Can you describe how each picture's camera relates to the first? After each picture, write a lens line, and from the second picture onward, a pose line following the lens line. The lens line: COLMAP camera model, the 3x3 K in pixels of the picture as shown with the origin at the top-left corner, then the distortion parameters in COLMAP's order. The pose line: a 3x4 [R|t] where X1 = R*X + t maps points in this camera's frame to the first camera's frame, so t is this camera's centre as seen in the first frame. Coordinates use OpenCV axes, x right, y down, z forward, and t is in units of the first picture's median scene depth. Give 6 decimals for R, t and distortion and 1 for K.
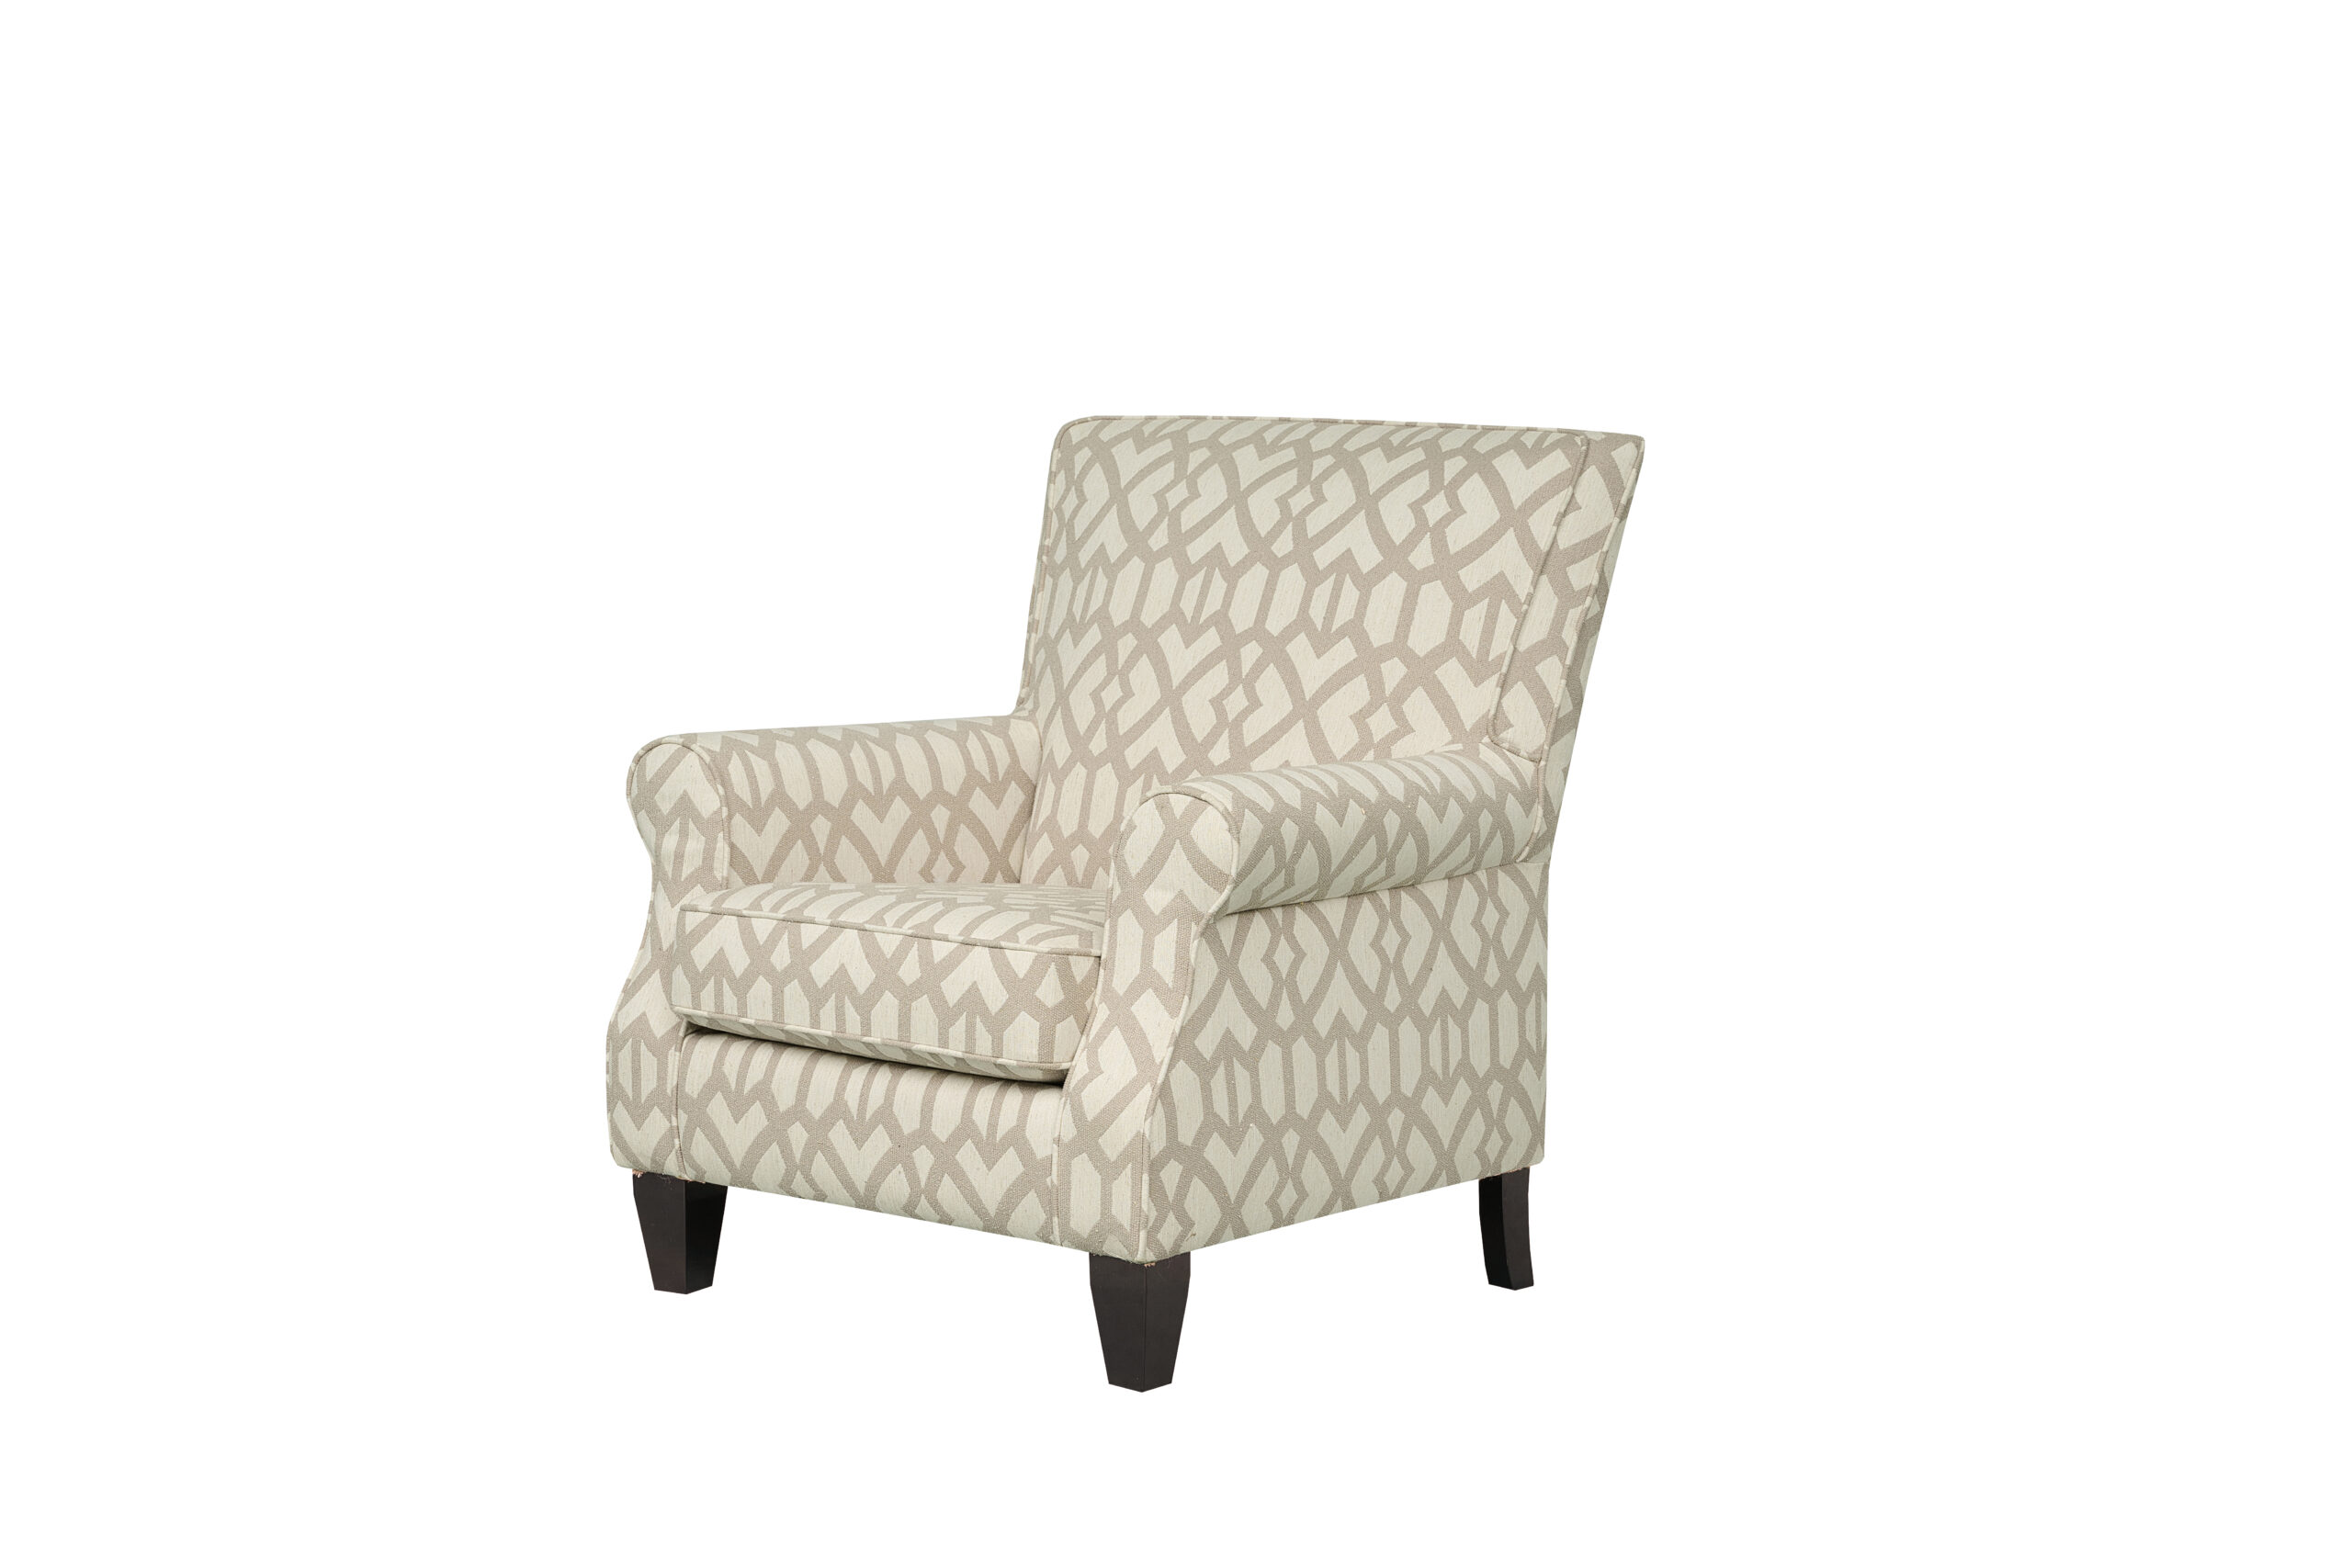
lens RADIAL K [[4659.3, 0, 1167.5], [0, 4659.3, 781.3], [0, 0, 1]] dist [-0.314595, 0.000000]
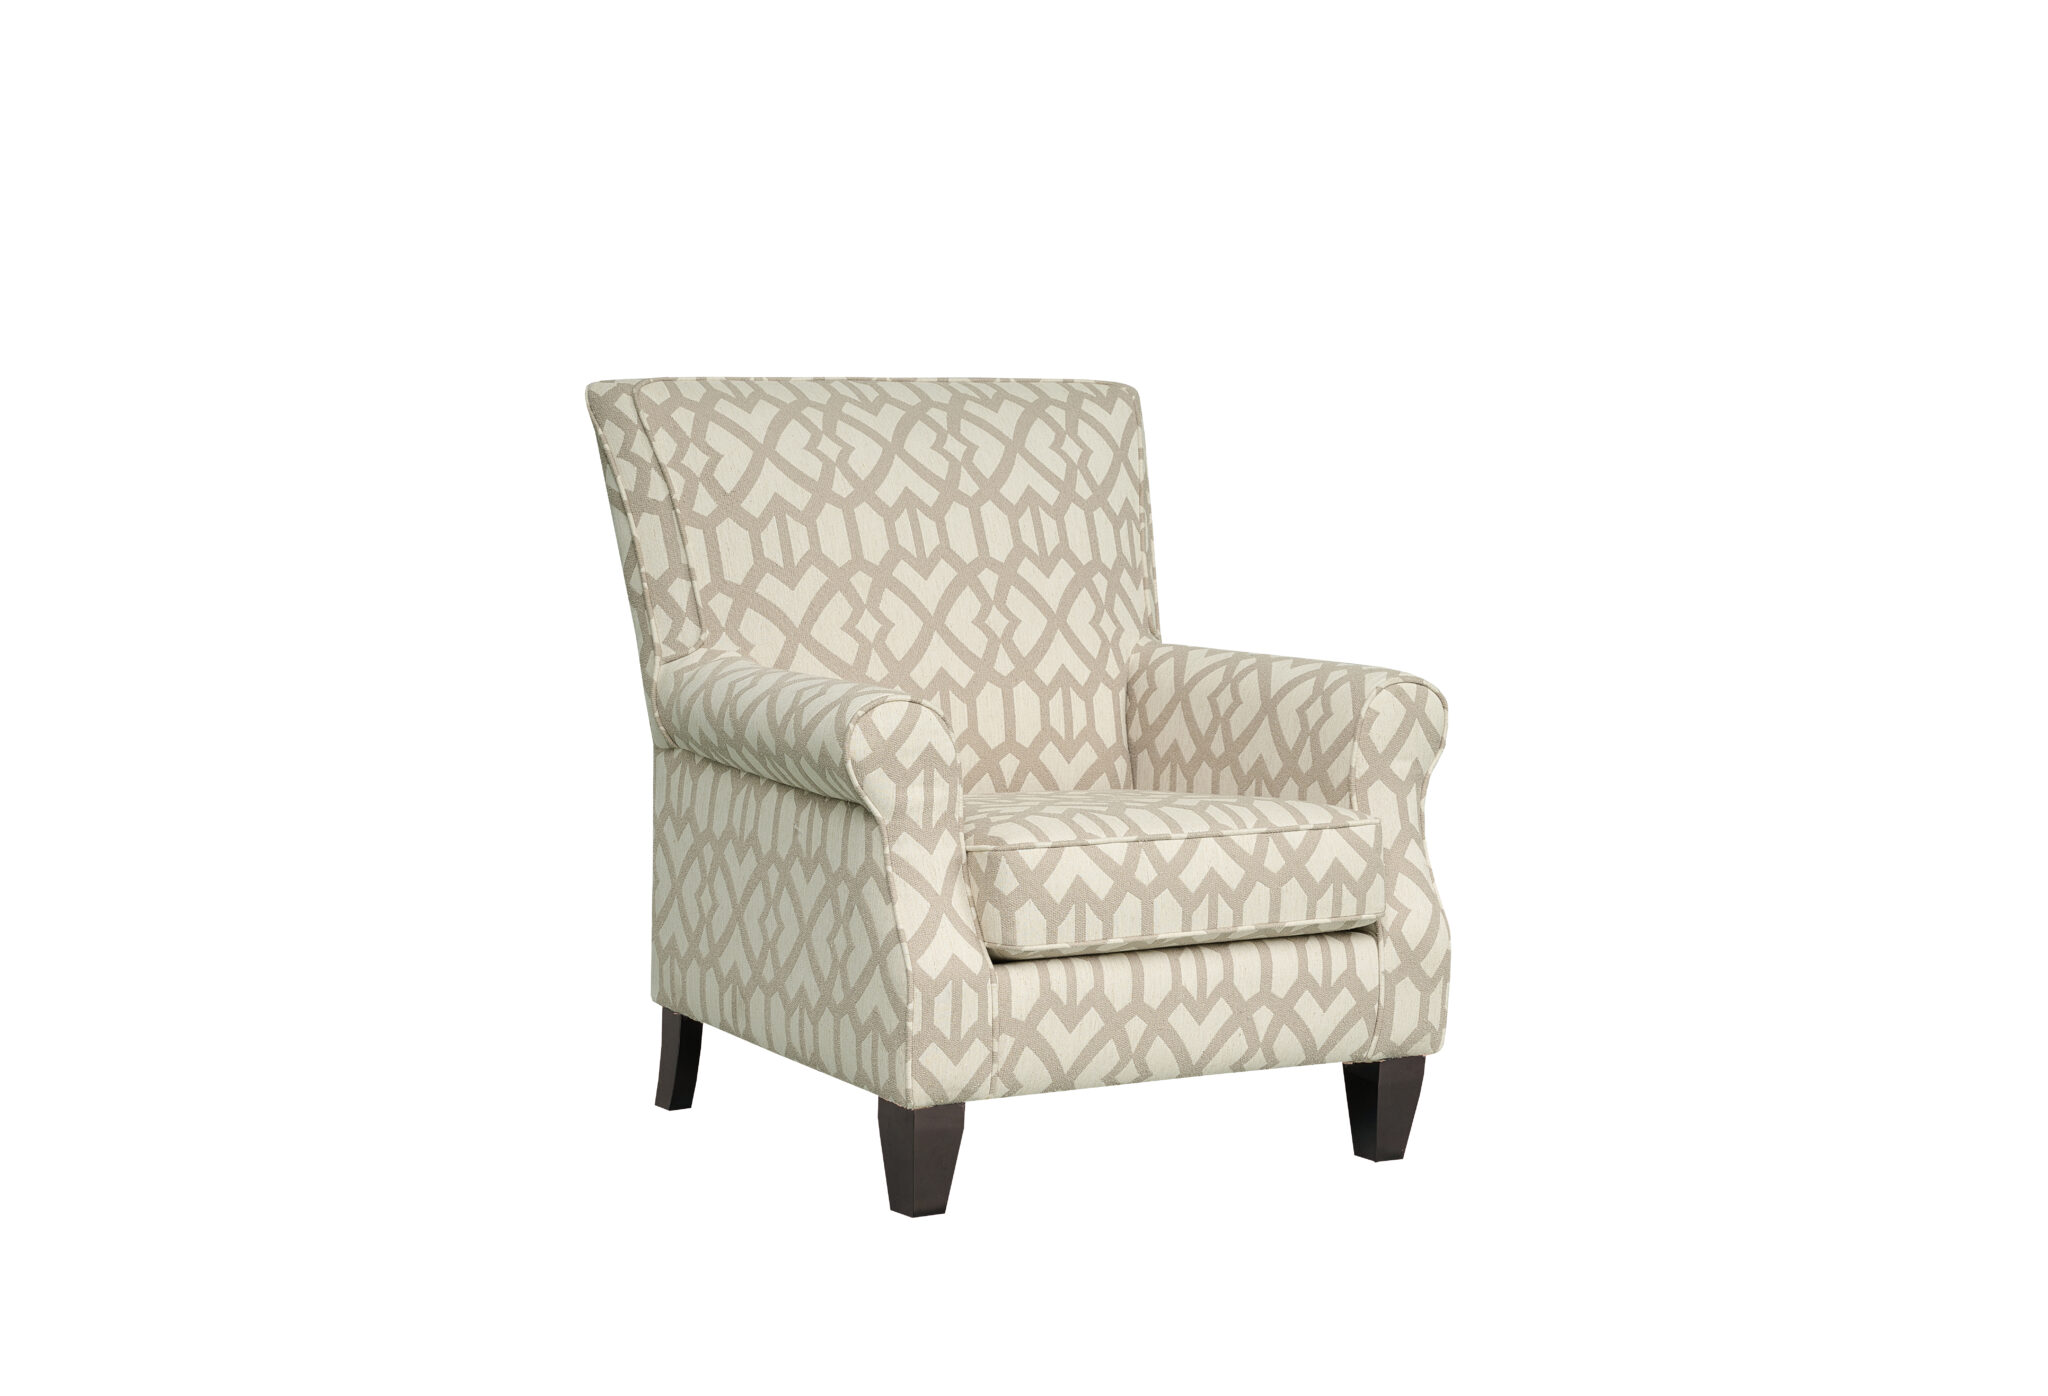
lens RADIAL K [[4024.5, 0, 1018.5], [0, 4024.5, 697.2], [0, 0, 1]] dist [-0.365353, 0.000000]
pose [[0.301475, -0.097839, 0.948441, -0.969208], [0.071671, 0.994232, 0.079782, -0.080249], [-0.950776, 0.043923, 0.306749, 0.700264]]
